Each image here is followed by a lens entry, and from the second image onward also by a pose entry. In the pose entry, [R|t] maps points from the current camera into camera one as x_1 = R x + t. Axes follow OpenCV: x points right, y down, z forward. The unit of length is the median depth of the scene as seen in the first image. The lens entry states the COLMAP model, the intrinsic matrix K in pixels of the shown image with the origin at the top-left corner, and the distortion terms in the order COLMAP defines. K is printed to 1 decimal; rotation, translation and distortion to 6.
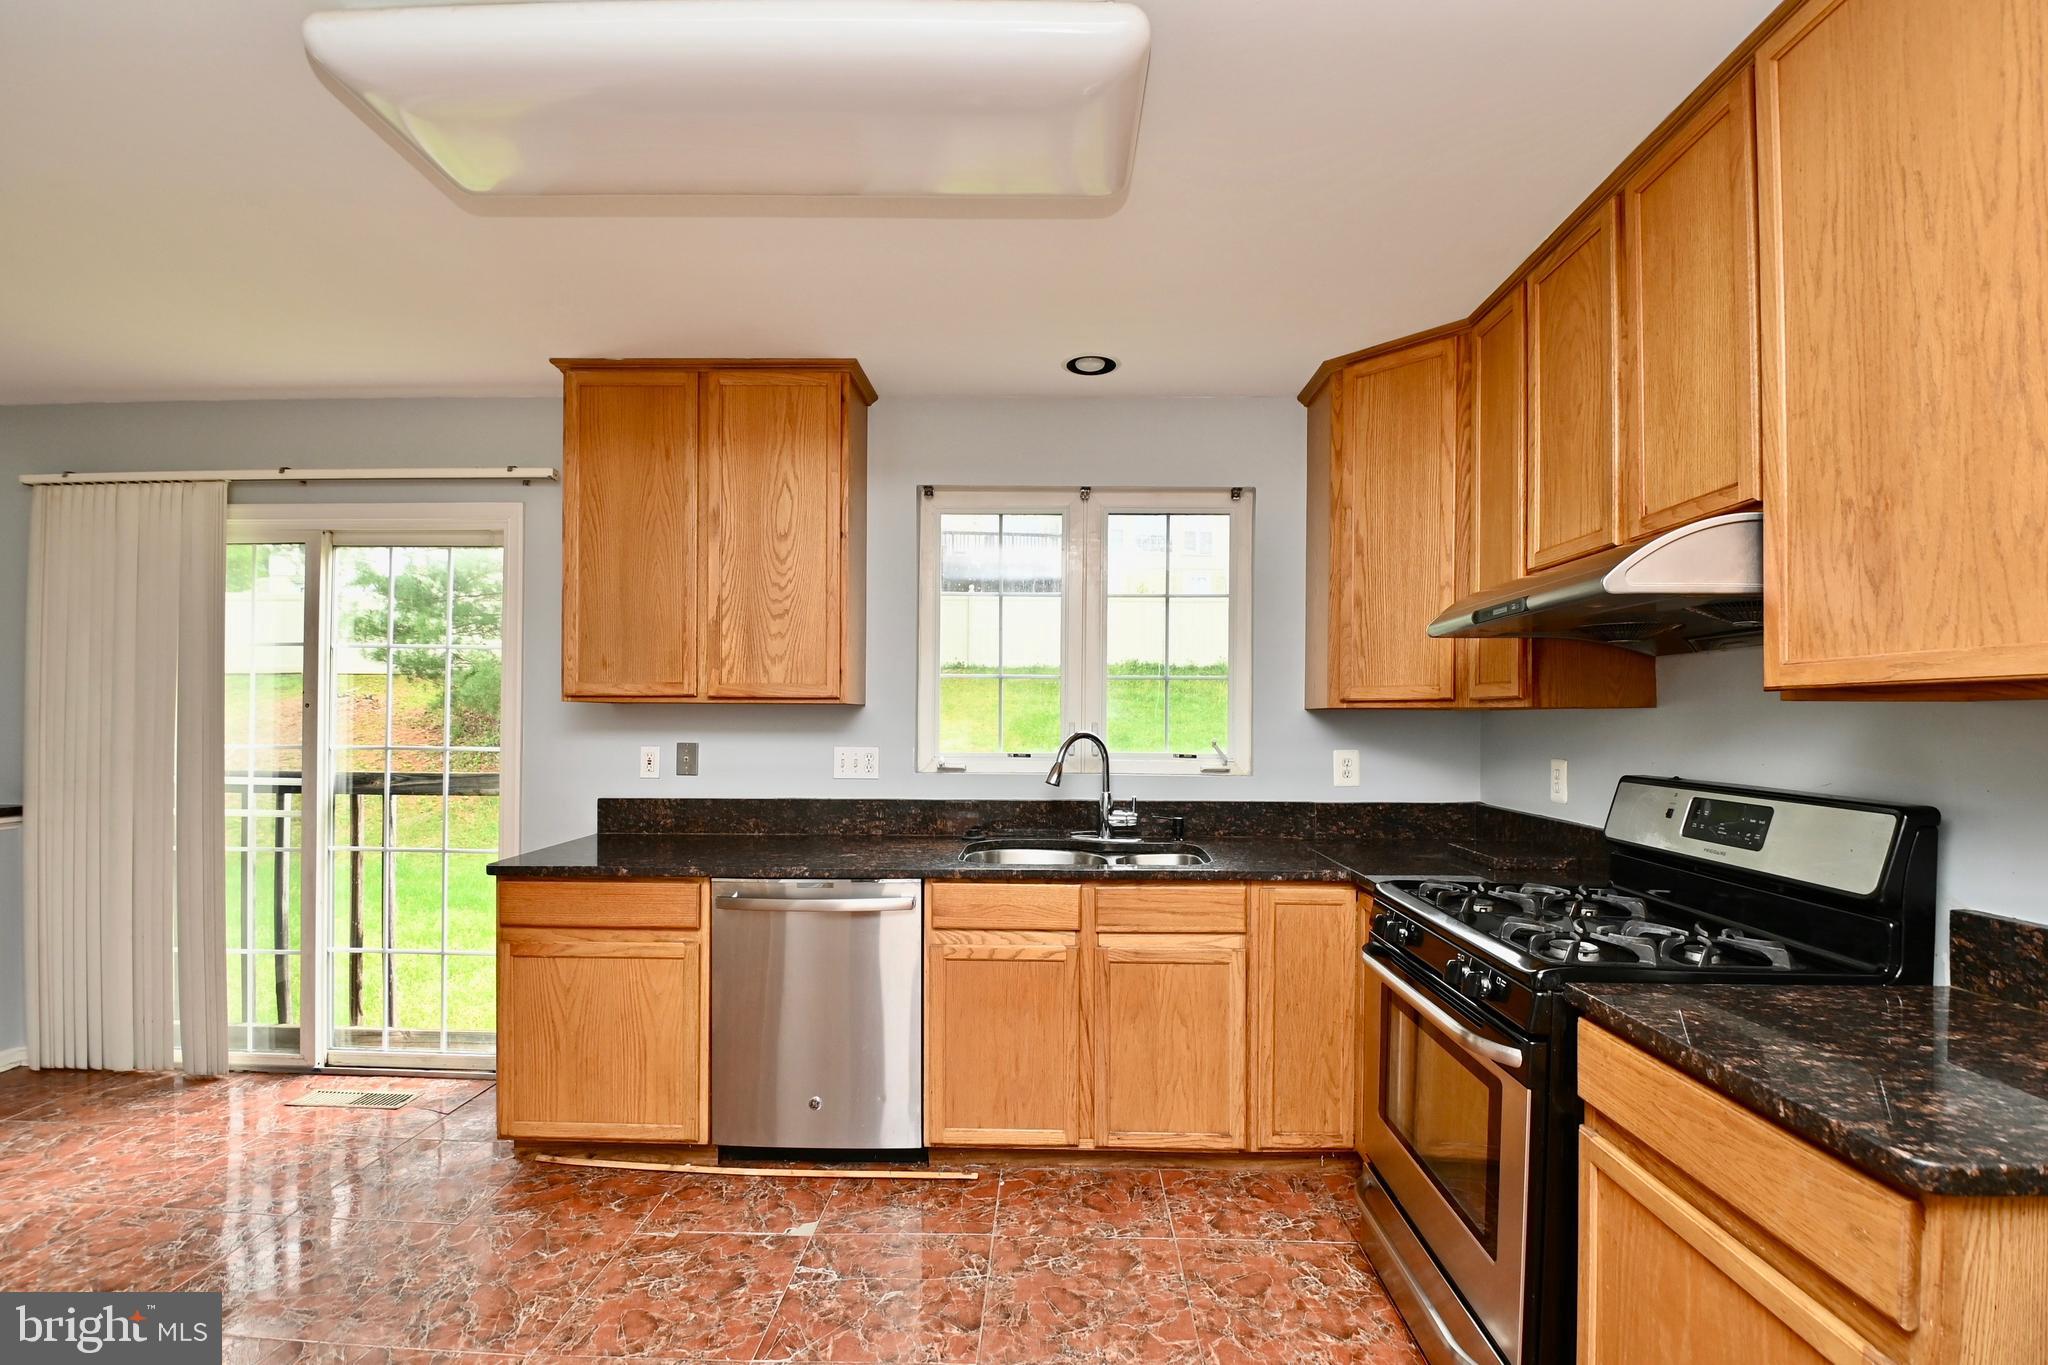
lens RADIAL K [[891.7, 0, 1023.0], [0, 891.7, 717.2], [0, 0, 1]] dist [0.028050, -0.000145]
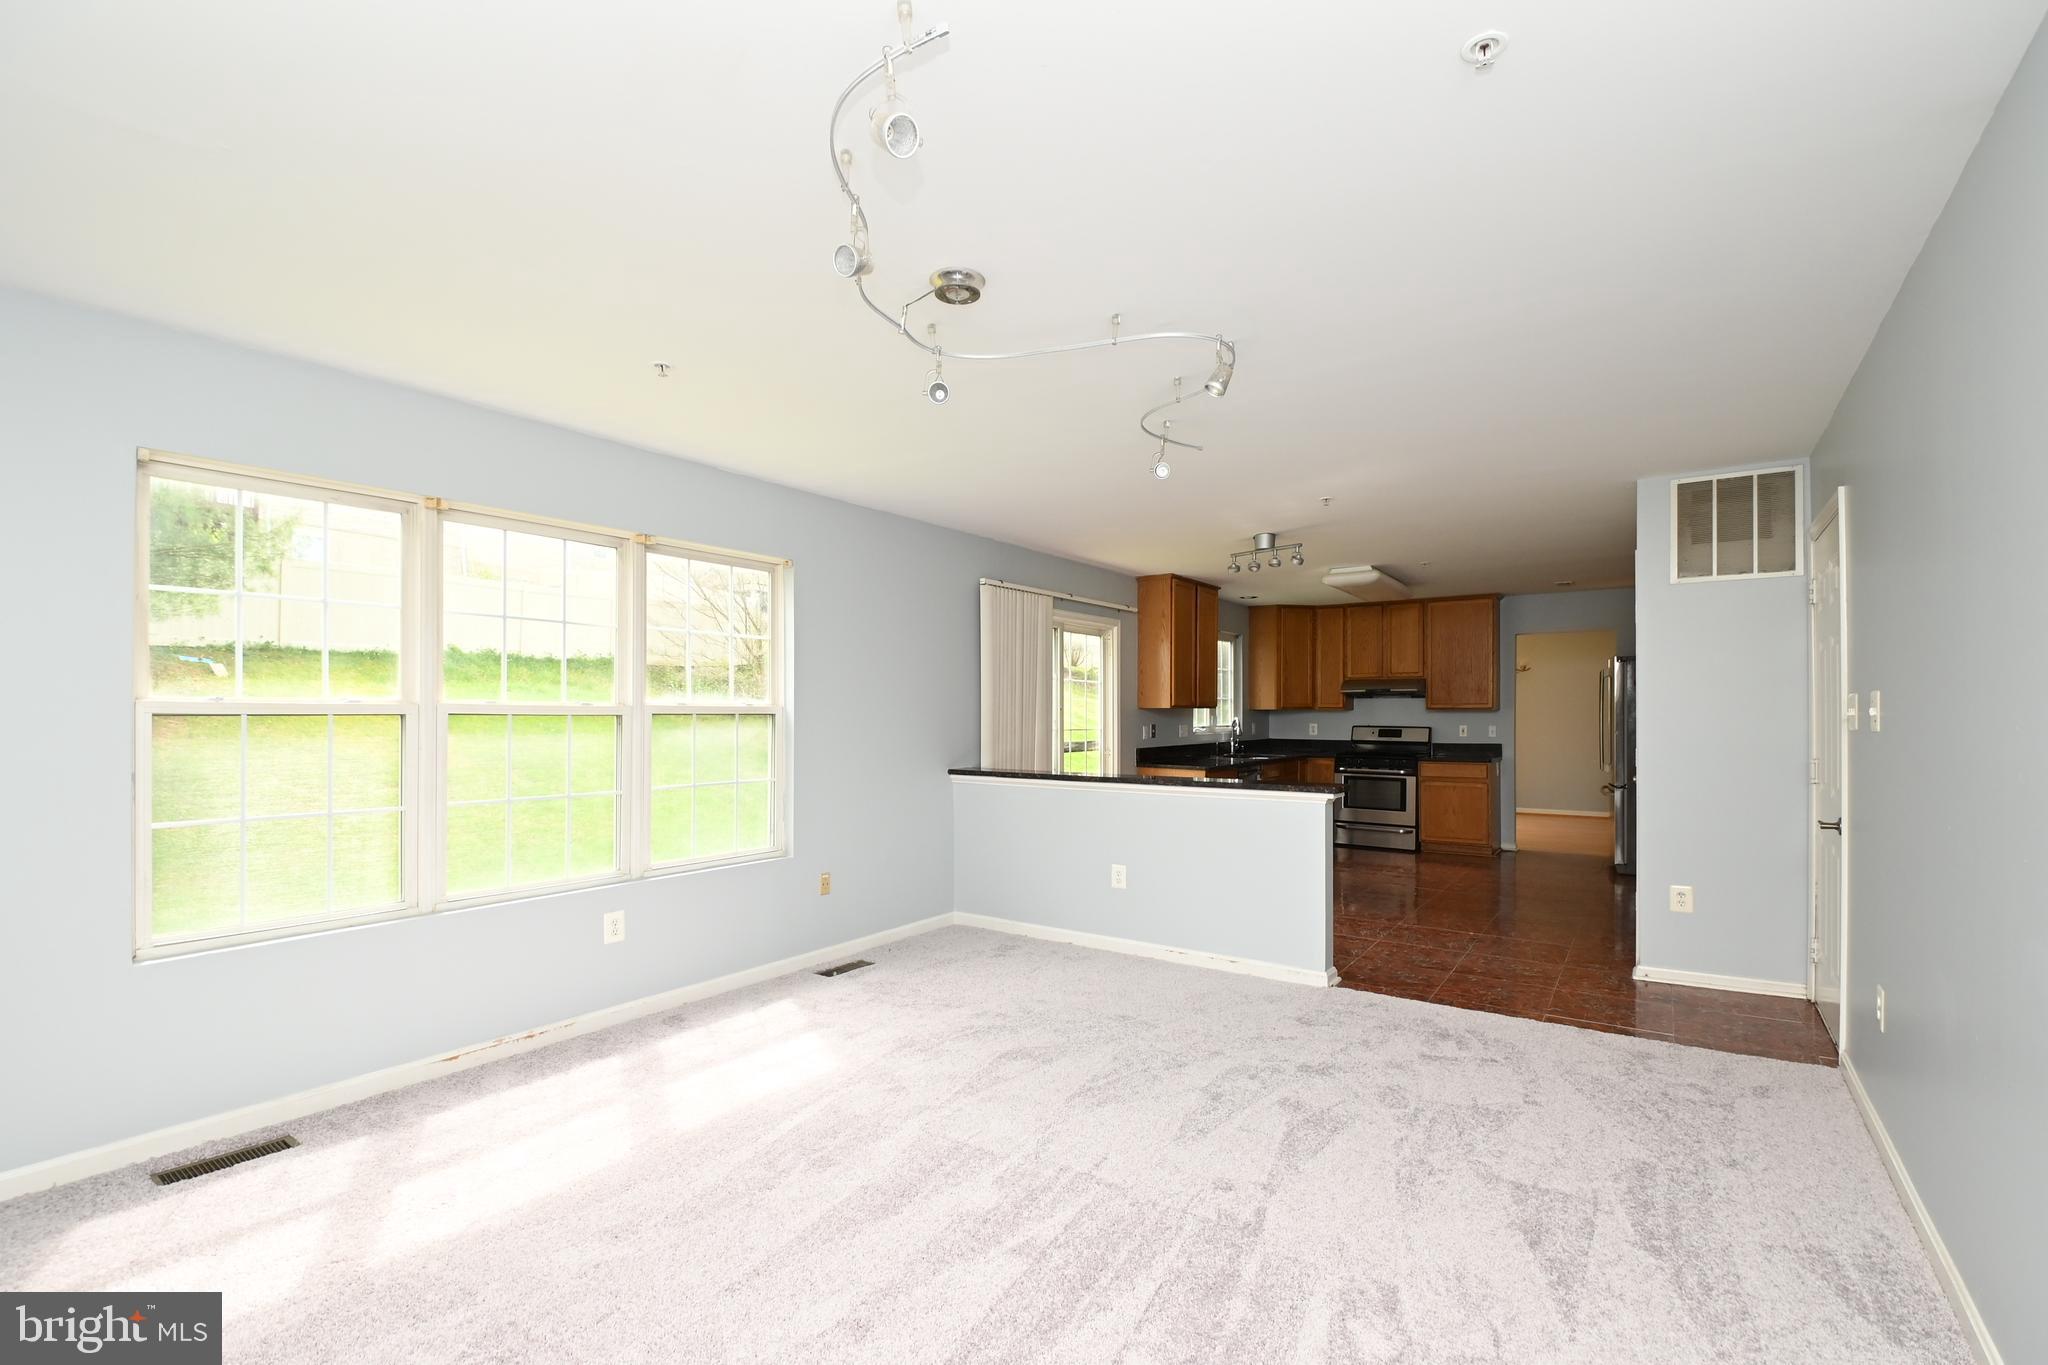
lens RADIAL K [[892.7, 0, 1023.7], [0, 892.7, 710.8], [0, 0, 1]] dist [-0.032409, -0.000129]
pose [[0.552442, -0.003178, 0.833545, -2.566833], [-0.000207, 0.999992, 0.003949, -0.017475], [-0.833551, -0.002354, 0.552437, -0.031804]]
